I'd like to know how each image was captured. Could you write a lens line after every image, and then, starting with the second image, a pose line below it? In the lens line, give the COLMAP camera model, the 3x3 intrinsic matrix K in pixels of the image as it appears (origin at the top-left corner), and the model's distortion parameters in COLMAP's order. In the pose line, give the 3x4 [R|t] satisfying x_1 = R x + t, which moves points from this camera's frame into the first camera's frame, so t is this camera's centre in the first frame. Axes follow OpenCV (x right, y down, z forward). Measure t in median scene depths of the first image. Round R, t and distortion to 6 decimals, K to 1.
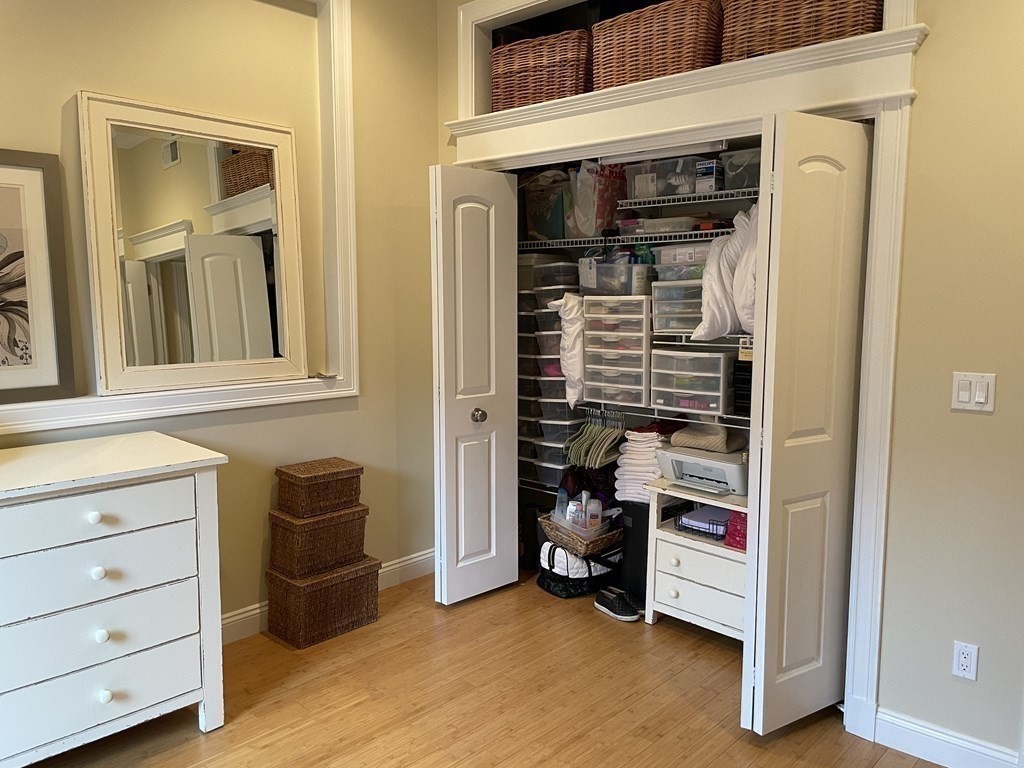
lens RADIAL K [[770.7, 0, 513.9], [0, 770.7, 381.4], [0, 0, 1]] dist [0.090982, -0.132440]
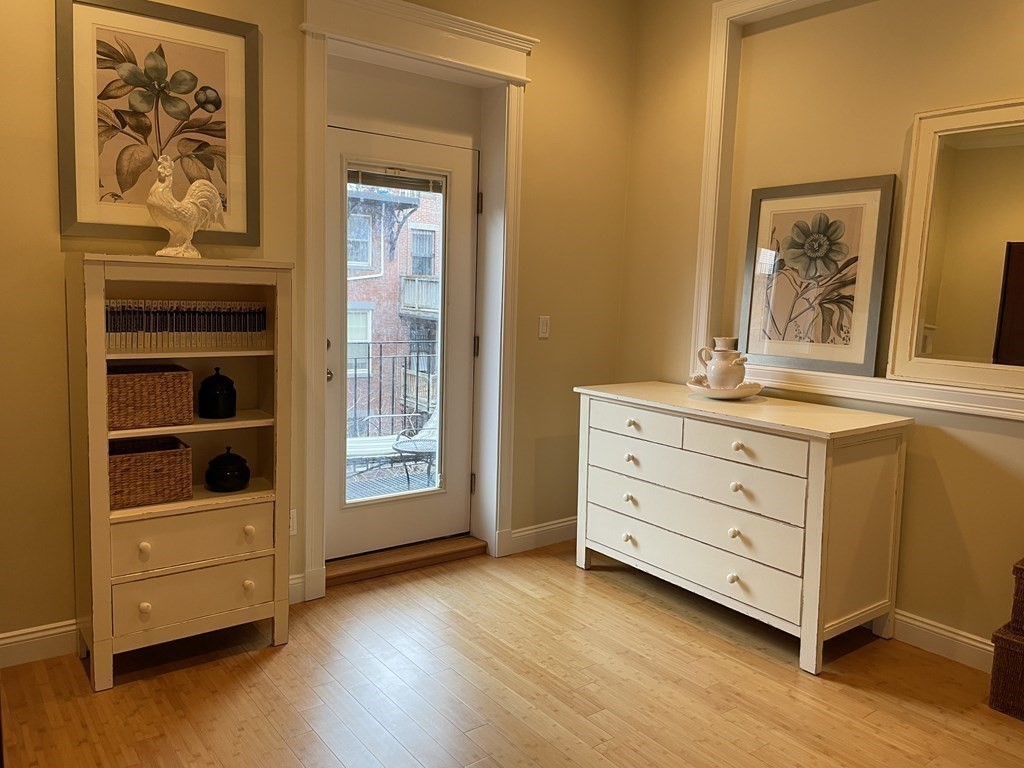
lens RADIAL K [[770.7, 0, 513.9], [0, 770.7, 381.4], [0, 0, 1]] dist [0.090982, -0.132440]
pose [[-0.165989, 0.106996, -0.980306, 0.730329], [-0.144280, 0.980764, 0.131476, -0.052427], [0.975516, 0.163262, -0.147358, 0.667554]]
